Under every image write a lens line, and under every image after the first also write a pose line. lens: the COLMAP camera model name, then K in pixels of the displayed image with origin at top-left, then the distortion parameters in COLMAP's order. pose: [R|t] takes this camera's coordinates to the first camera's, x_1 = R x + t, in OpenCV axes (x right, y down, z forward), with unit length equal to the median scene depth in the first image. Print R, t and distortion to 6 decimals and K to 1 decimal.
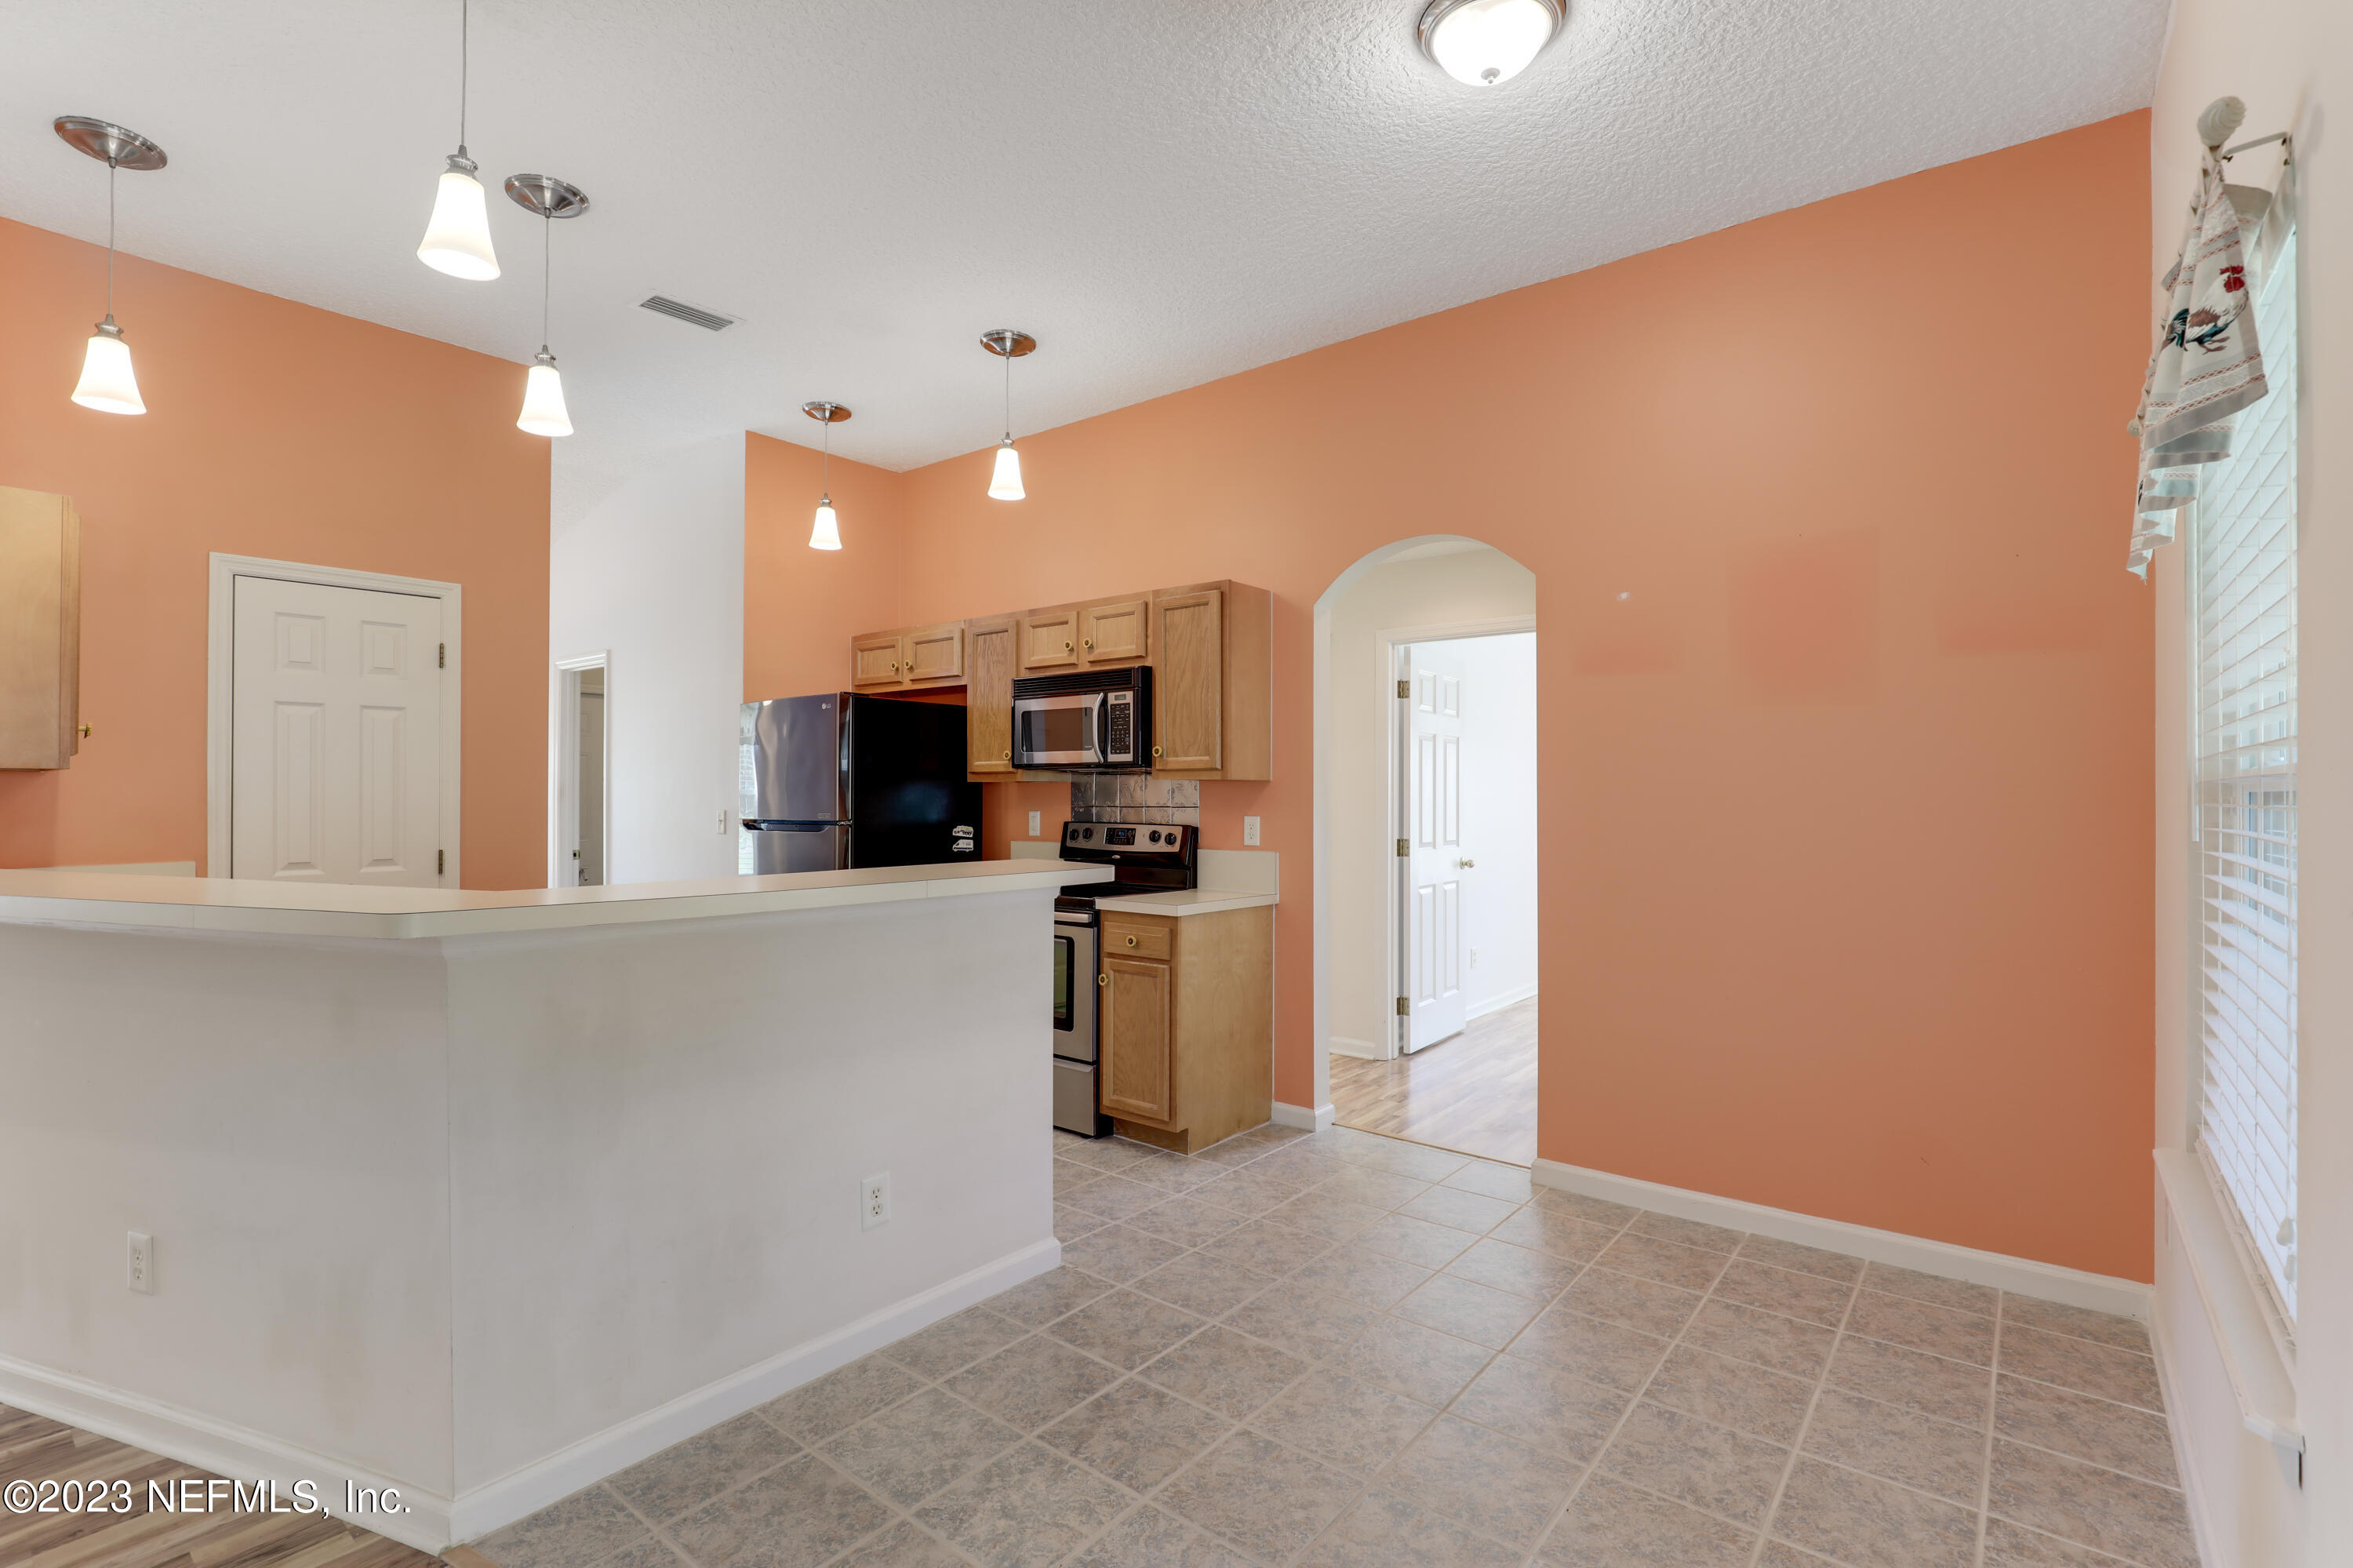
lens RADIAL K [[1074.4, 0, 1192.2], [0, 1074.4, 789.1], [0, 0, 1]] dist [-0.023744, 0.005962]
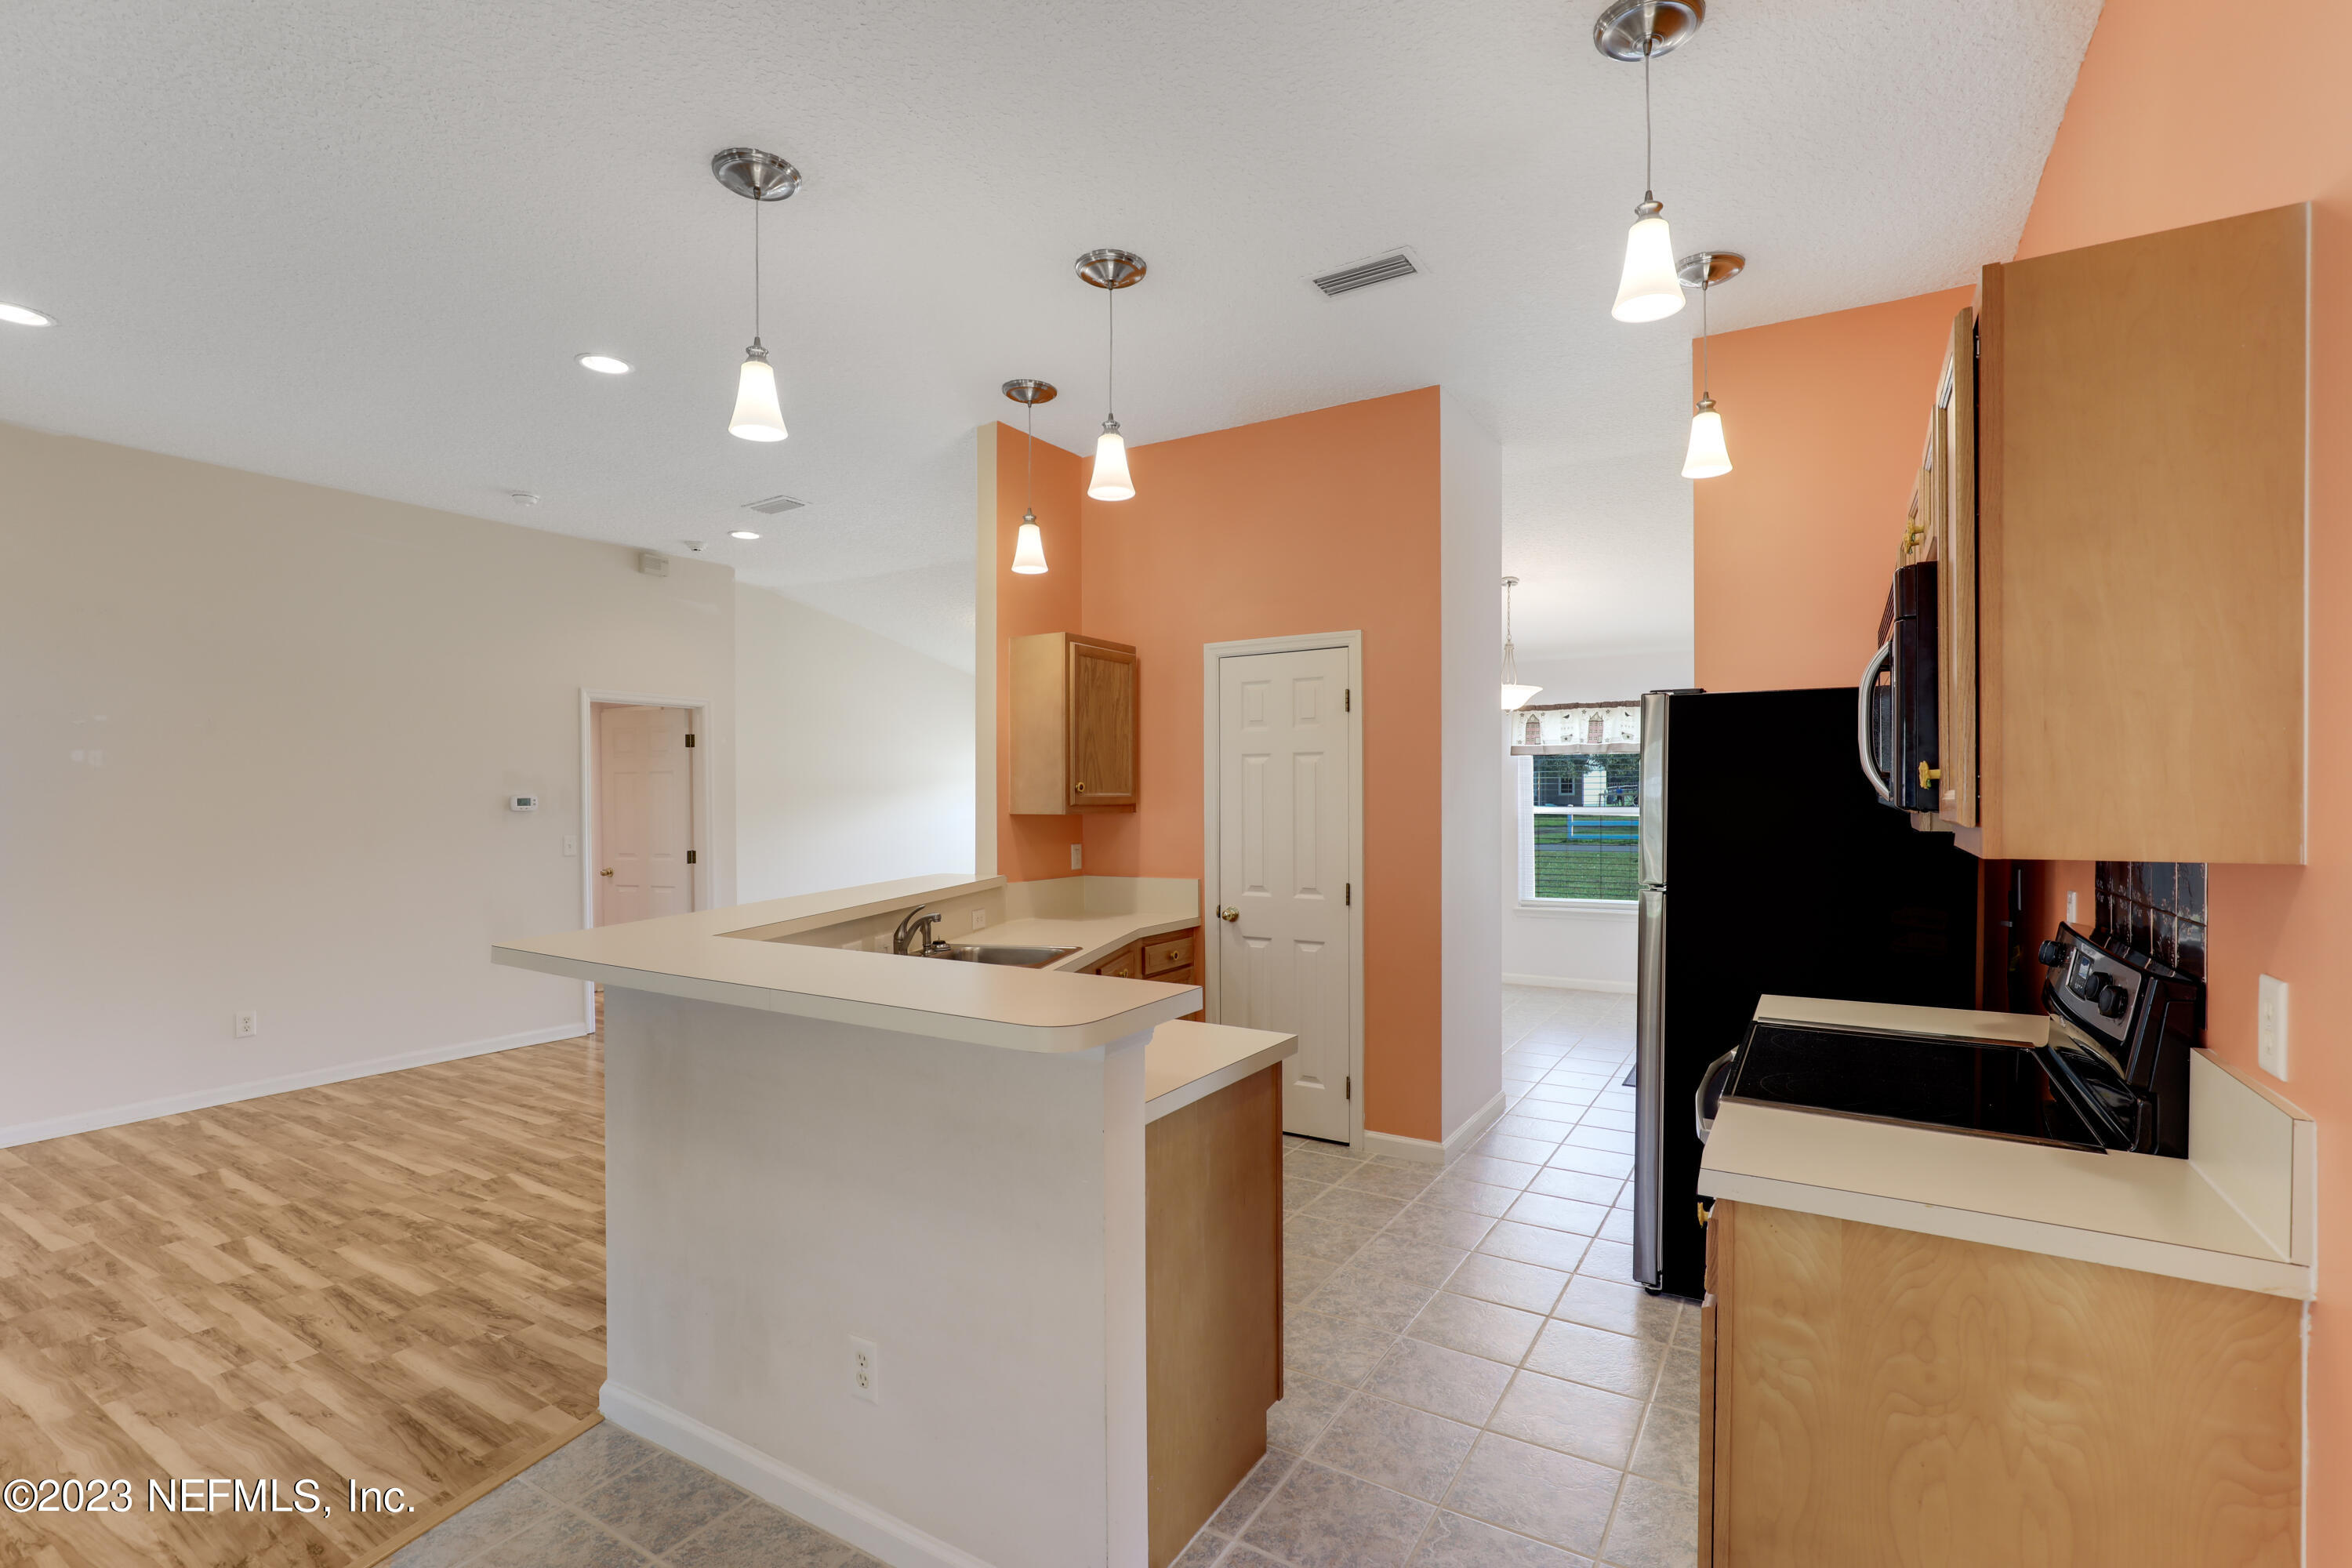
lens RADIAL K [[1068.7, 0, 1184.5], [0, 1068.7, 796.2], [0, 0, 1]] dist [-0.018840, 0.008870]
pose [[0.123060, -0.001278, -0.992398, 0.317175], [0.009621, 0.999954, -0.000095, -0.029716], [0.992353, -0.009537, 0.123067, 0.674650]]
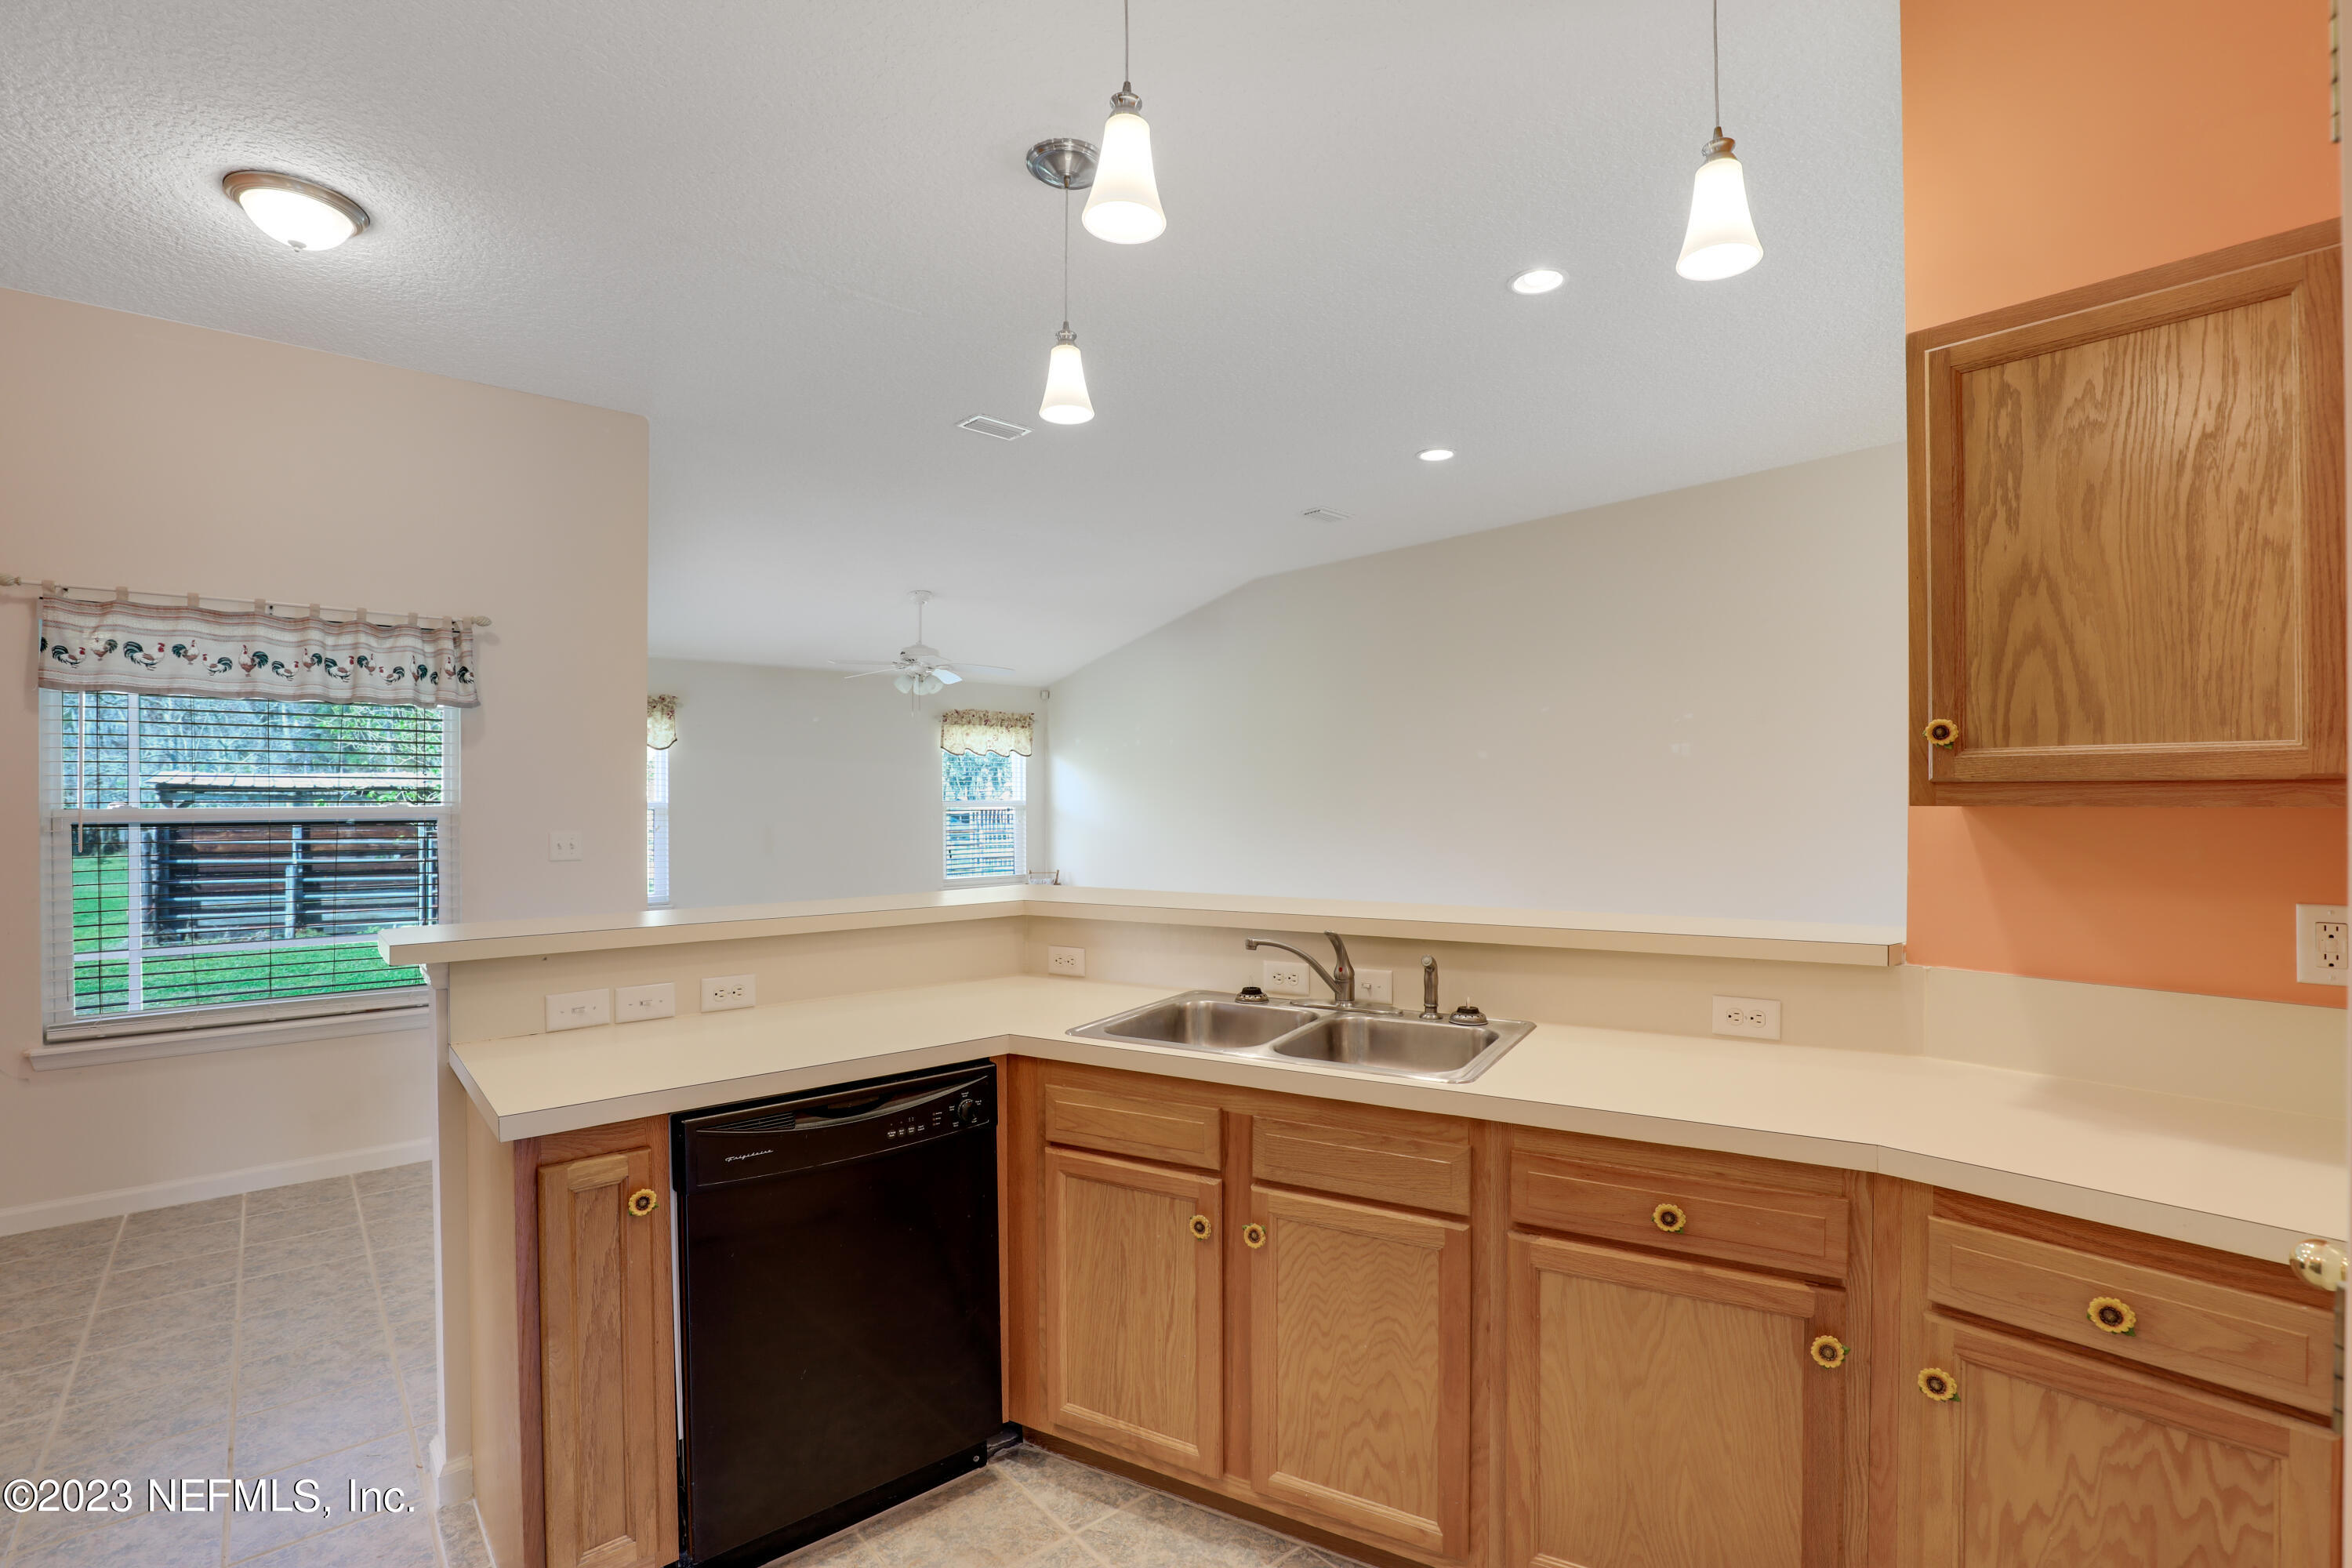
lens RADIAL K [[1081.5, 0, 1193.6], [0, 1081.5, 797.0], [0, 0, 1]] dist [-0.036453, 0.007463]
pose [[-0.984146, 0.002058, 0.177350, -0.538061], [0.001356, 0.999991, -0.004081, -0.014521], [-0.177356, -0.003775, -0.984139, 1.130079]]
